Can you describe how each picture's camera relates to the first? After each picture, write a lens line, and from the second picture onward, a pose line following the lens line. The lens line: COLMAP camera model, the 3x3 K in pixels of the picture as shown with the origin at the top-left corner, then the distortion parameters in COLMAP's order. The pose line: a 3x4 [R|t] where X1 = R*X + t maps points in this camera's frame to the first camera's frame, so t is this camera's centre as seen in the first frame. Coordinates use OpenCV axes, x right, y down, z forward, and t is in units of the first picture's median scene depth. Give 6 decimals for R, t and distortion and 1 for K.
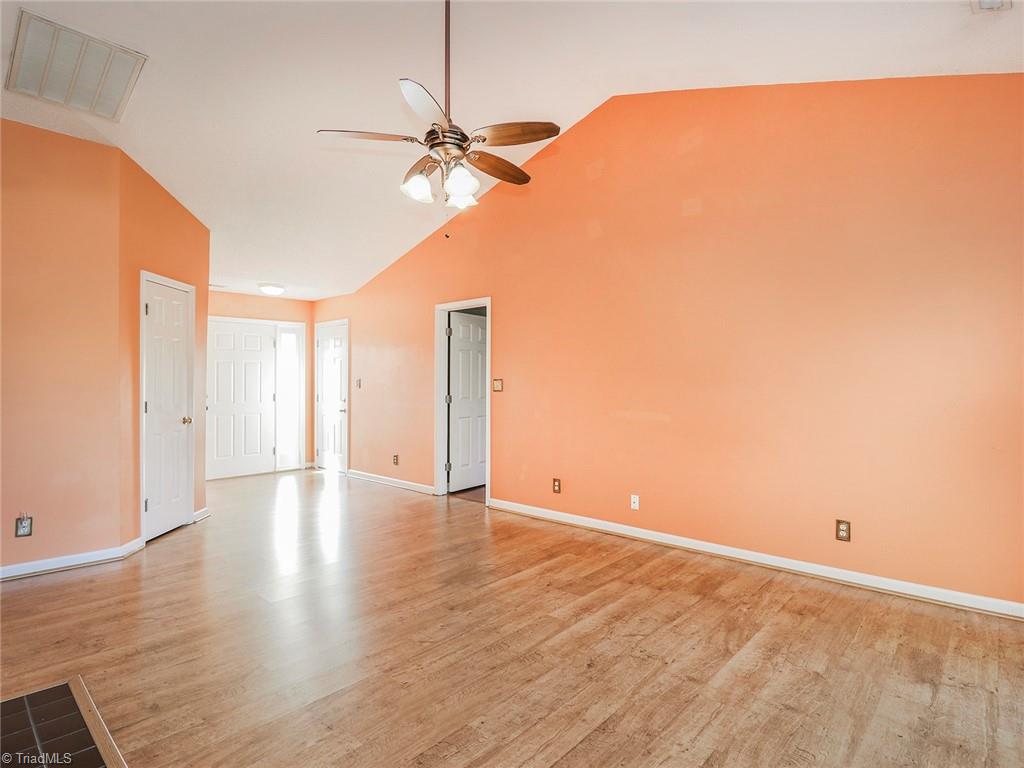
lens RADIAL K [[540.6, 0, 558.8], [0, 540.6, 379.0], [0, 0, 1]] dist [-0.001305, -0.012823]
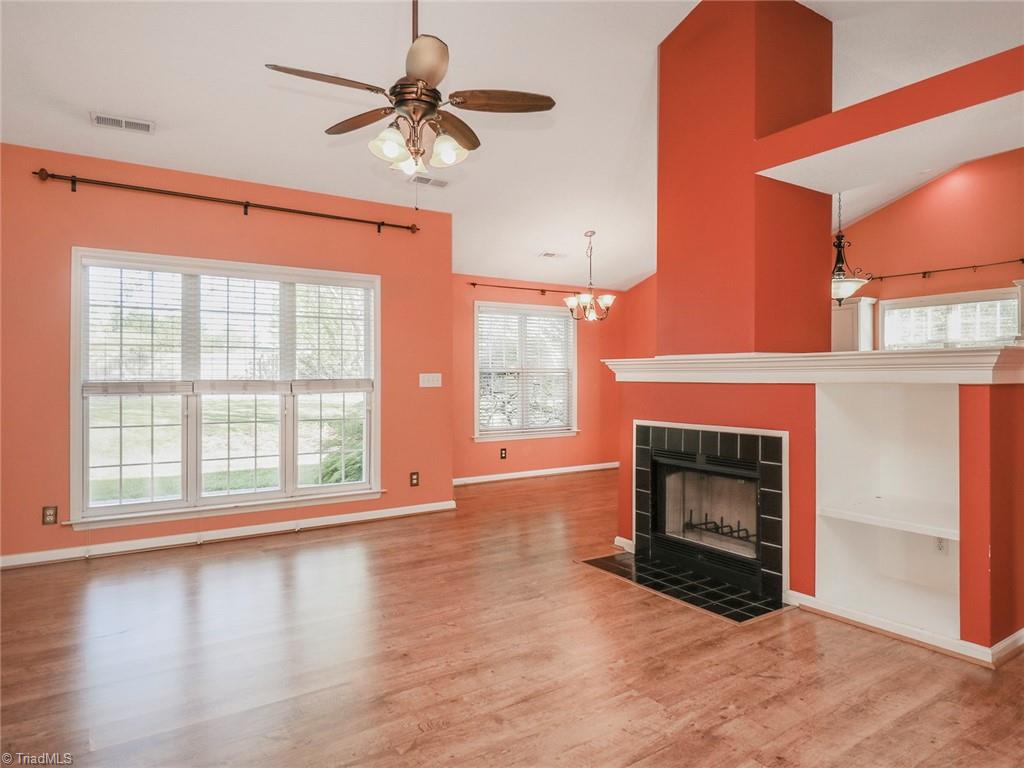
lens RADIAL K [[666.1, 0, 555.8], [0, 666.1, 377.3], [0, 0, 1]] dist [-0.018980, -0.000497]
pose [[-0.965536, 0.005778, 0.260204, -0.540411], [0.004439, 0.999974, -0.005735, 0.010479], [-0.260230, -0.004382, -0.965537, 1.515861]]
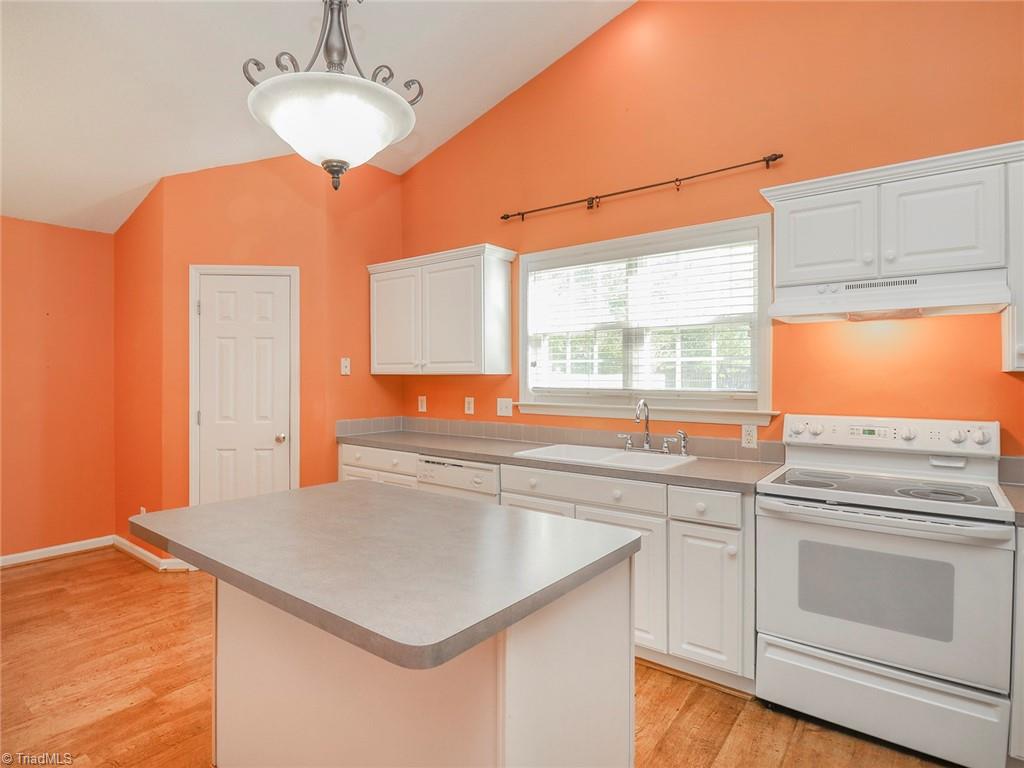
lens RADIAL K [[566.2, 0, 462.3], [0, 566.2, 370.3], [0, 0, 1]] dist [-0.006574, -0.002620]
pose [[-0.999977, 0.003744, 0.005646, -0.875926], [0.003663, 0.999892, -0.014237, -0.017000], [-0.005698, -0.014216, -0.999883, 0.277803]]
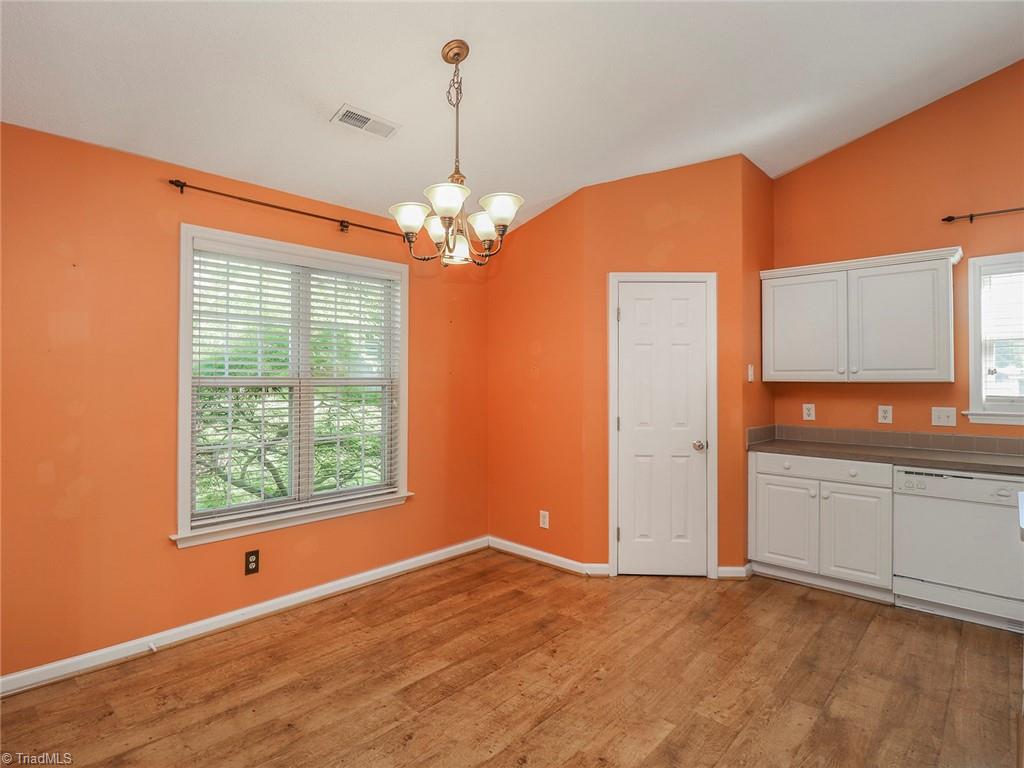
lens RADIAL K [[548.8, 0, 450.6], [0, 548.8, 372.0], [0, 0, 1]] dist [-0.000102, -0.015036]
pose [[-0.994145, 0.001902, 0.108036, -0.204170], [-0.000185, 0.999814, -0.019298, -0.023264], [-0.108052, -0.019205, -0.993960, 0.287411]]
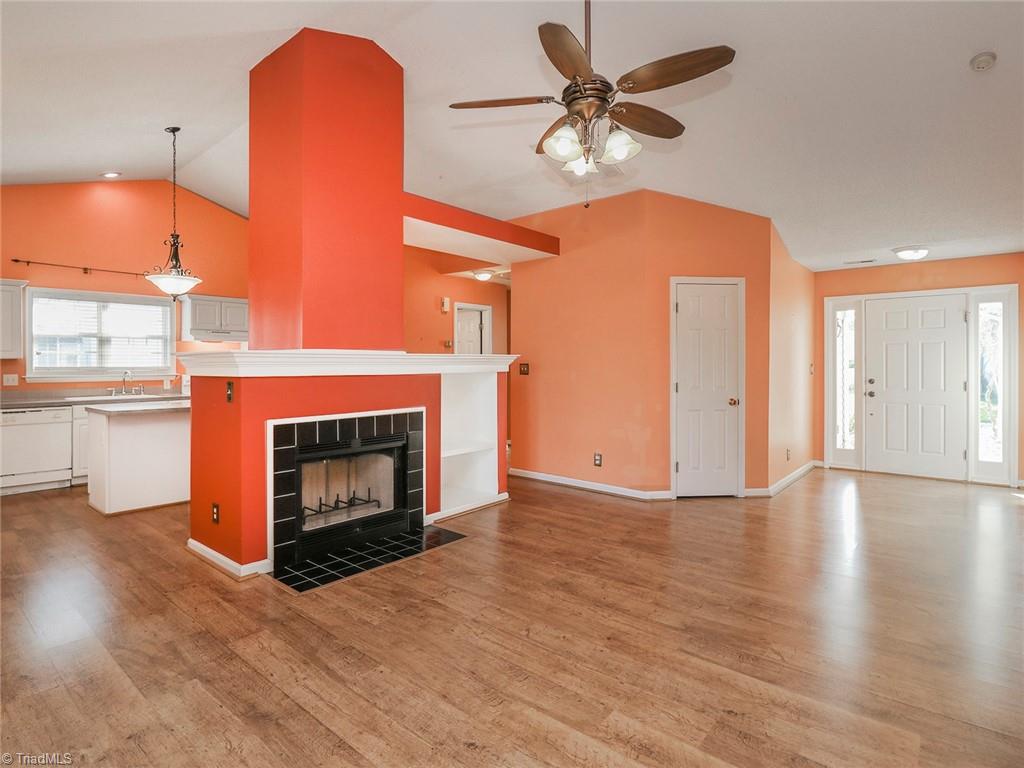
lens RADIAL K [[536.5, 0, 494.1], [0, 536.5, 368.6], [0, 0, 1]] dist [-0.000722, -0.011698]
pose [[-0.026329, 0.014791, -0.999544, 0.515452], [0.004985, 0.999880, 0.014665, -0.012342], [0.999641, -0.004597, -0.026400, 0.667789]]
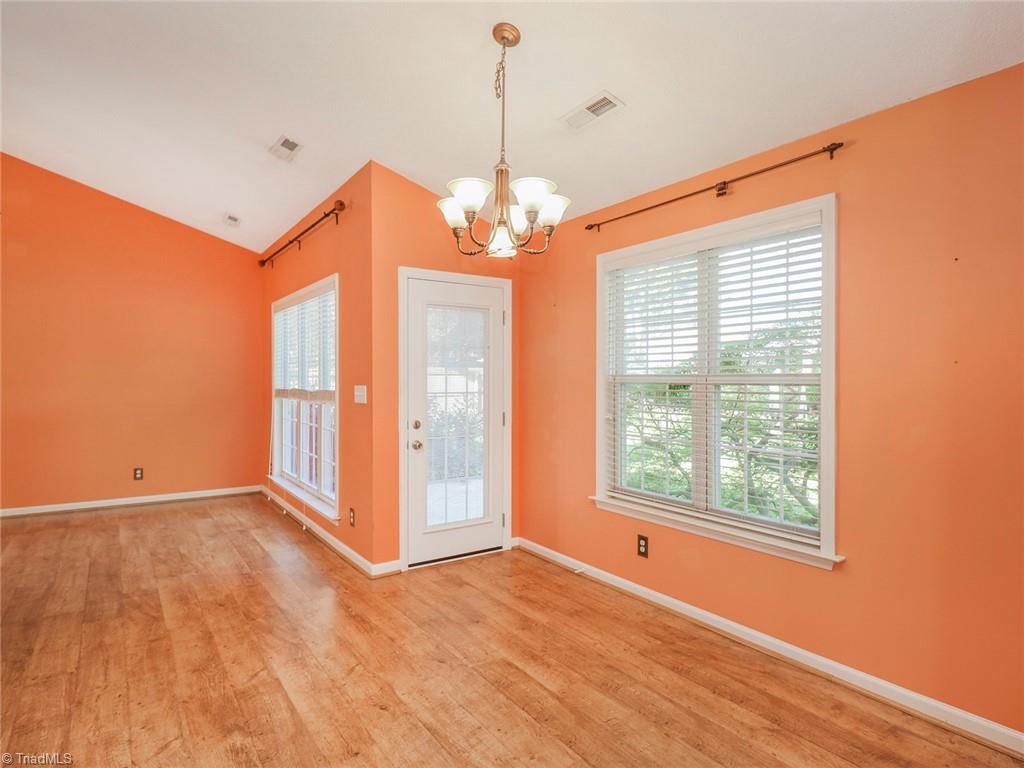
lens RADIAL K [[569.5, 0, 483.8], [0, 569.5, 379.9], [0, 0, 1]] dist [0.004759, -0.016312]
pose [[0.302925, 0.000850, 0.953014, -0.758688], [-0.006496, 0.999978, 0.001173, -0.021633], [-0.952992, -0.006546, 0.302924, -0.513570]]
